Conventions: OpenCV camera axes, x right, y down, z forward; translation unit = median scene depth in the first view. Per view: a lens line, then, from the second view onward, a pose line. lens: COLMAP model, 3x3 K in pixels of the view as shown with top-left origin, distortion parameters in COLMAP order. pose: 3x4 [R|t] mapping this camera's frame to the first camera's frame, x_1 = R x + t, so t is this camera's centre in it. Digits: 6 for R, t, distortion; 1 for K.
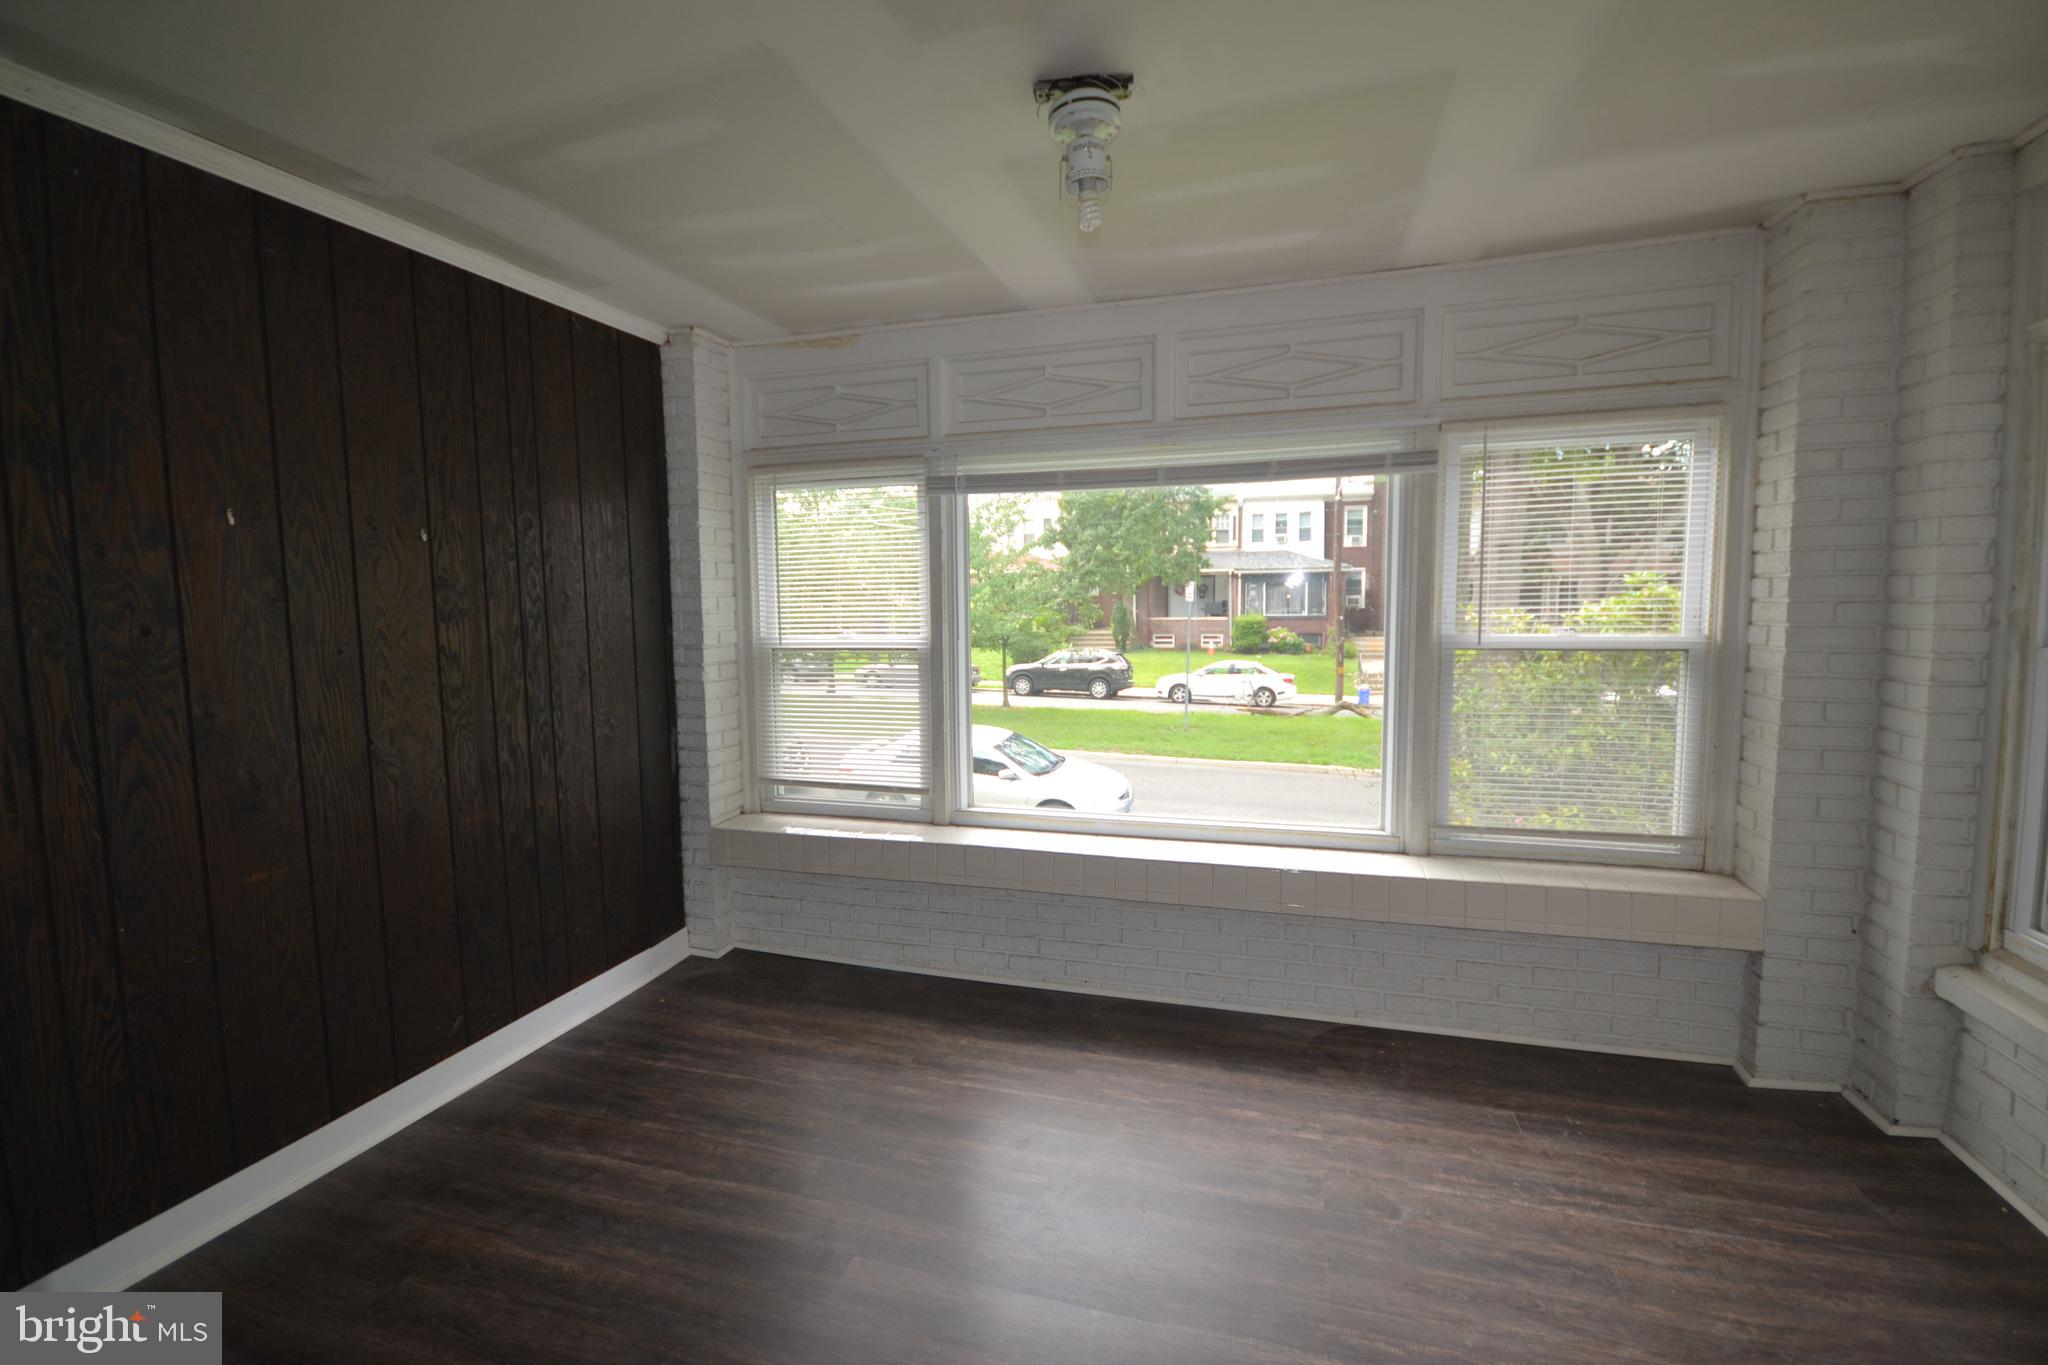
lens RADIAL K [[914.6, 0, 1006.0], [0, 914.6, 676.9], [0, 0, 1]] dist [-0.004208, 0.000375]
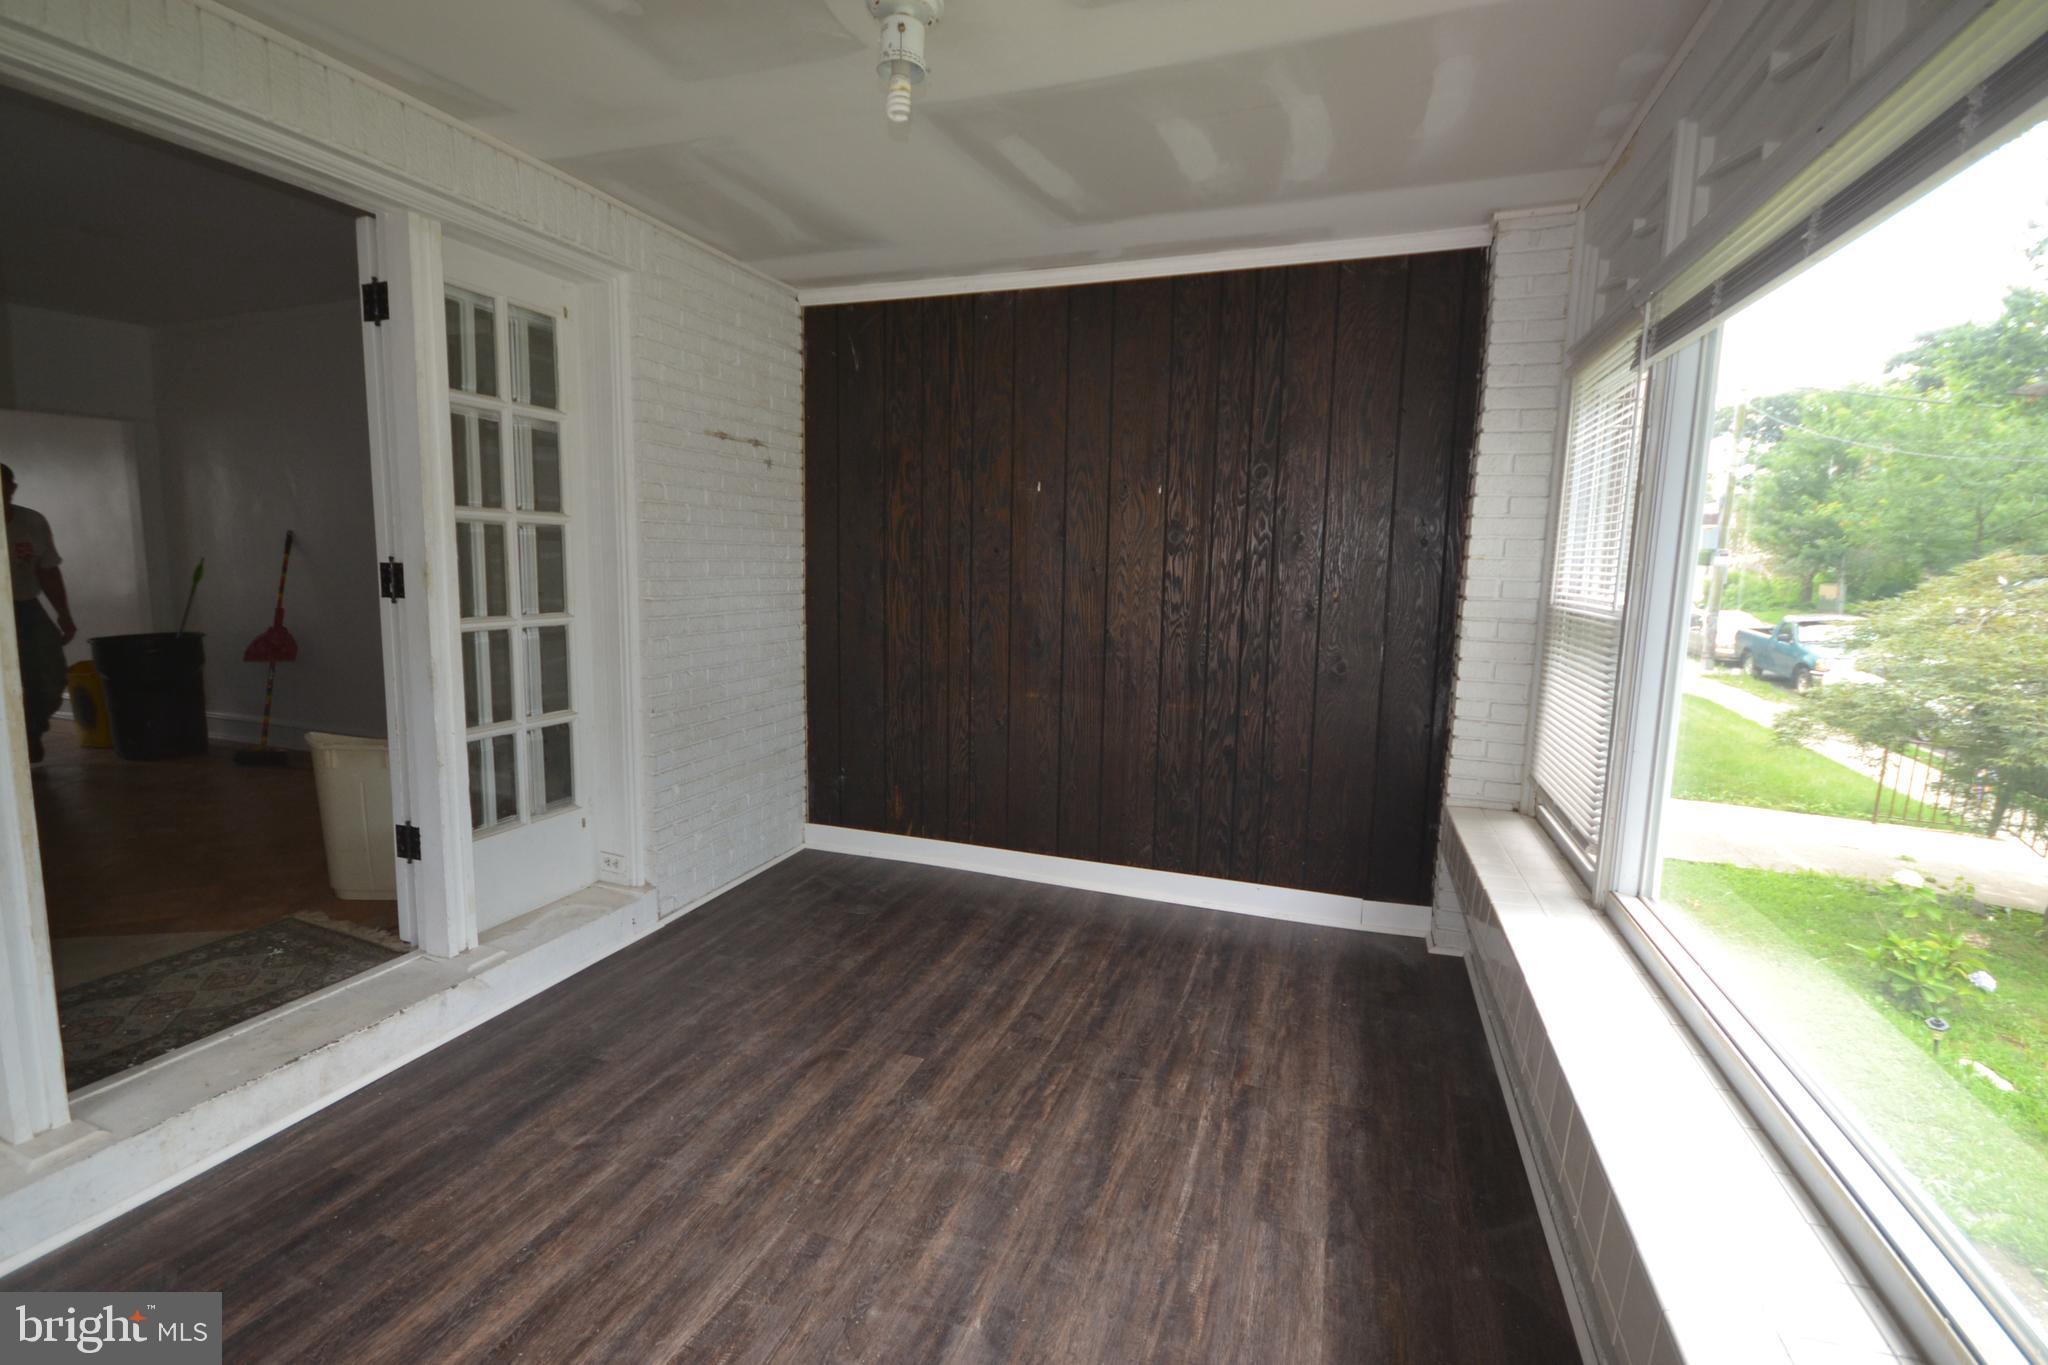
lens RADIAL K [[914.6, 0, 1006.0], [0, 914.6, 676.9], [0, 0, 1]] dist [-0.004208, 0.000375]
pose [[-0.051893, 0.146752, -0.987811, 0.682015], [-0.104554, 0.982910, 0.151517, -0.055764], [0.993164, 0.111142, -0.035662, 0.758580]]
